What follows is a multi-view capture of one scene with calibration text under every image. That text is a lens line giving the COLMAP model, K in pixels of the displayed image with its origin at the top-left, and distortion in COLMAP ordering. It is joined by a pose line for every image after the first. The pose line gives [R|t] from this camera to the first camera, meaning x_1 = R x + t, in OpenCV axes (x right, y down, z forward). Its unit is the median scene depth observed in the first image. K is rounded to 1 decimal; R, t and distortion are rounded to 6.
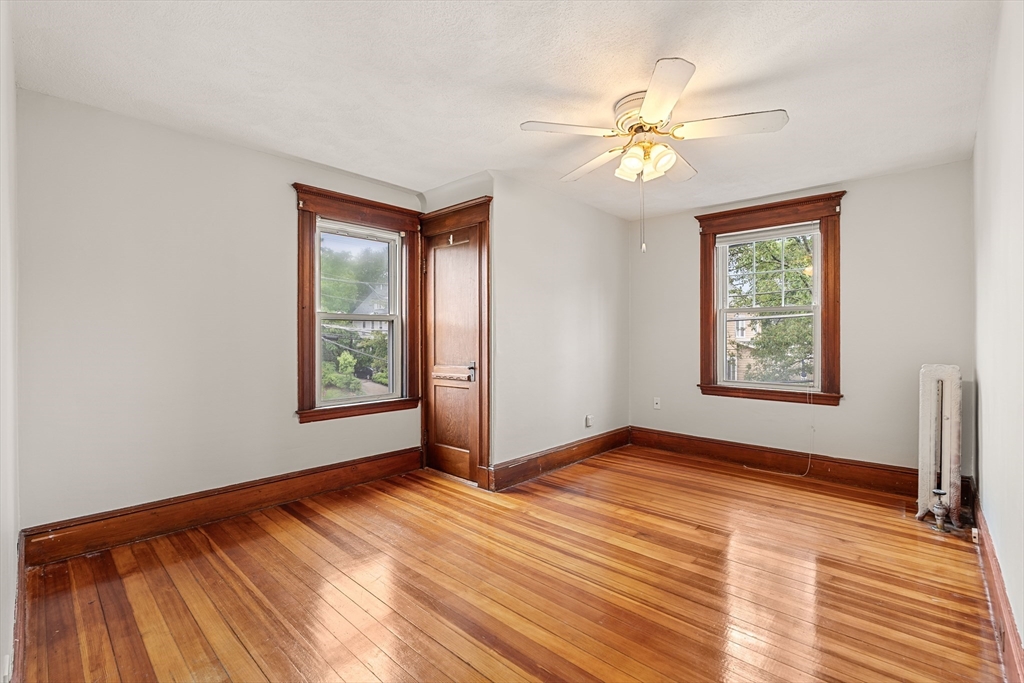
lens RADIAL K [[454.4, 0, 512.0], [0, 454.4, 341.5], [0, 0, 1]] dist [0.000869, -0.000235]
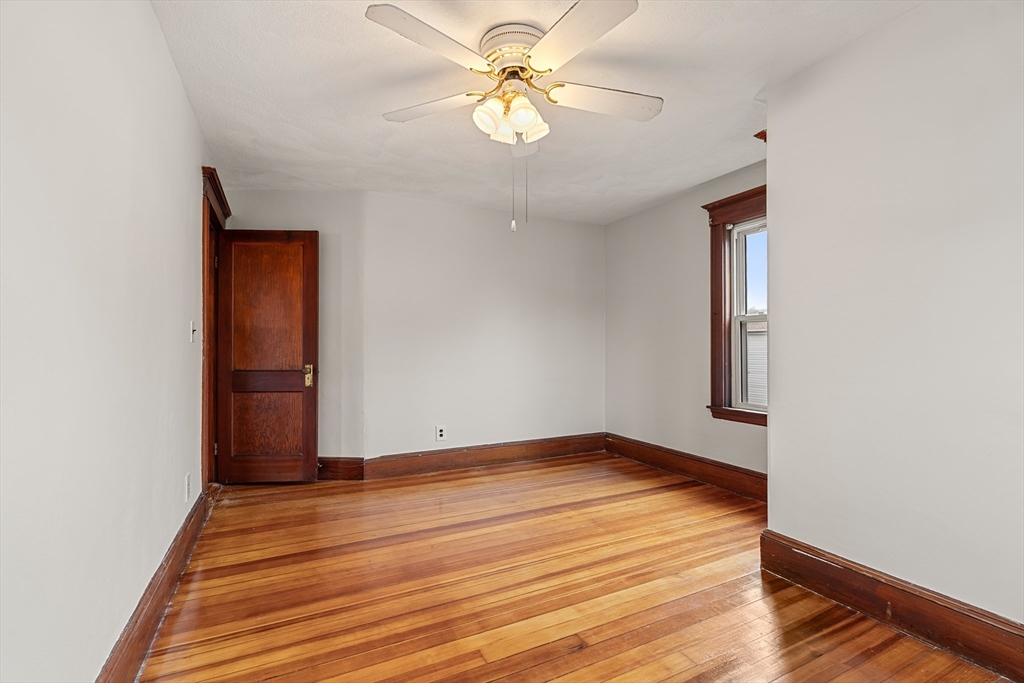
lens RADIAL K [[454.4, 0, 512.0], [0, 454.4, 341.5], [0, 0, 1]] dist [0.000869, -0.000235]
pose [[-0.344819, -0.006650, -0.938646, 0.866115], [-0.001836, 0.999978, -0.006410, 0.002159], [0.938667, -0.000487, -0.344824, 1.063817]]
